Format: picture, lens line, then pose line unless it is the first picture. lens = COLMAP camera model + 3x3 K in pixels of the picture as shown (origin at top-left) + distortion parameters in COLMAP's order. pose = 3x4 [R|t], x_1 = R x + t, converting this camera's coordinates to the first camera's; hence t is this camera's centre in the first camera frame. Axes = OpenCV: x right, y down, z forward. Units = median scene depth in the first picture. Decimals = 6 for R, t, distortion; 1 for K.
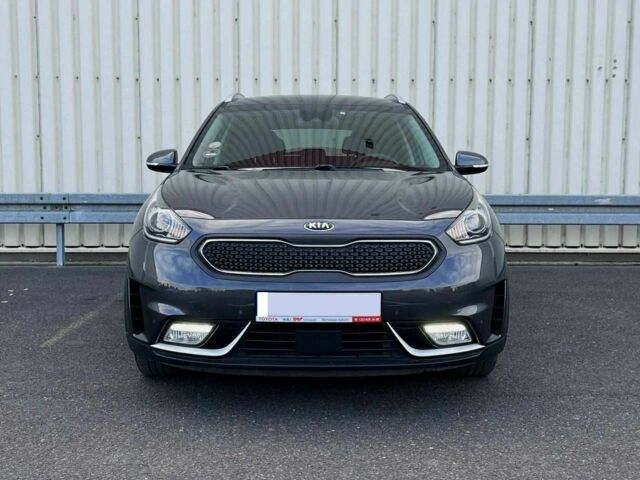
lens RADIAL K [[821.0, 0, 318.6], [0, 821.0, 248.0], [0, 0, 1]] dist [0.055221, 0.000000]
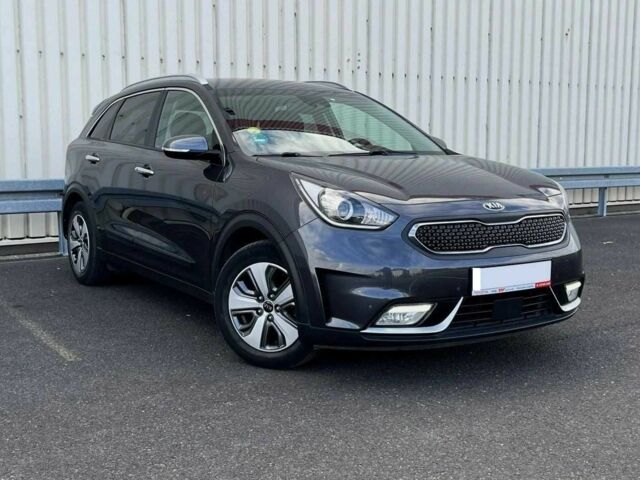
lens RADIAL K [[821.0, 0, 306.8], [0, 821.0, 252.8], [0, 0, 1]] dist [0.055221, 0.000000]
pose [[0.852653, -0.073392, 0.517296, -0.779728], [0.056972, 0.997241, 0.047579, -0.030211], [-0.519361, -0.011096, 0.854483, 0.168947]]
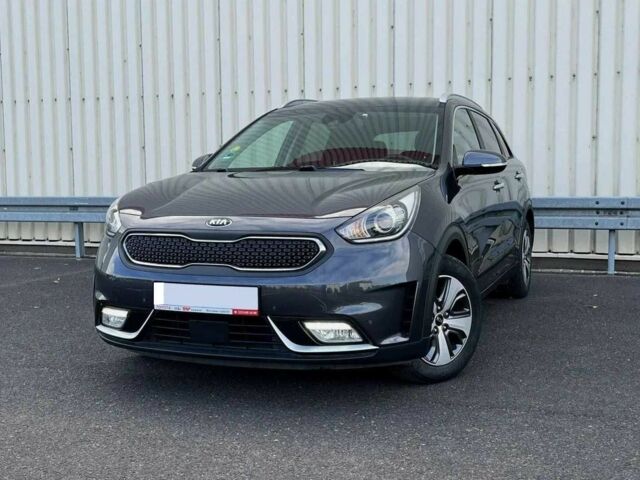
lens RADIAL K [[821.0, 0, 321.6], [0, 821.0, 236.5], [0, 0, 1]] dist [0.055221, 0.000000]
pose [[0.923469, 0.016069, -0.383335, 0.519720], [-0.024064, 0.999581, -0.016069, 0.004075], [0.382917, 0.024064, 0.923469, 0.061984]]
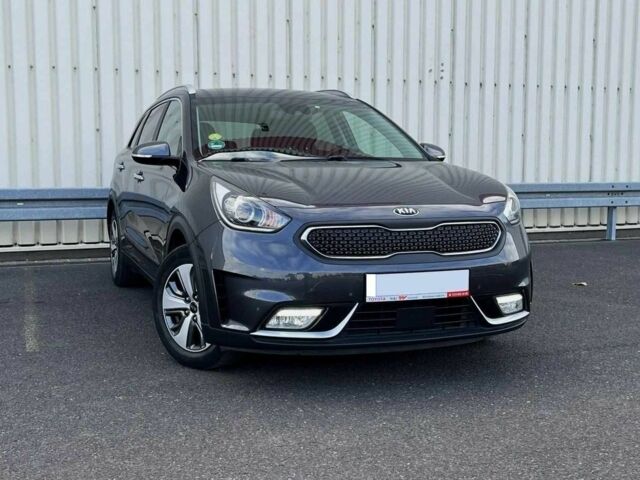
lens RADIAL K [[821.0, 0, 309.3], [0, 821.0, 247.8], [0, 0, 1]] dist [0.055221, 0.000000]
pose [[0.945733, -0.038682, 0.322633, -0.459342], [0.036842, 0.999251, 0.011809, 0.003530], [-0.322849, 0.000719, 0.946450, 0.015149]]
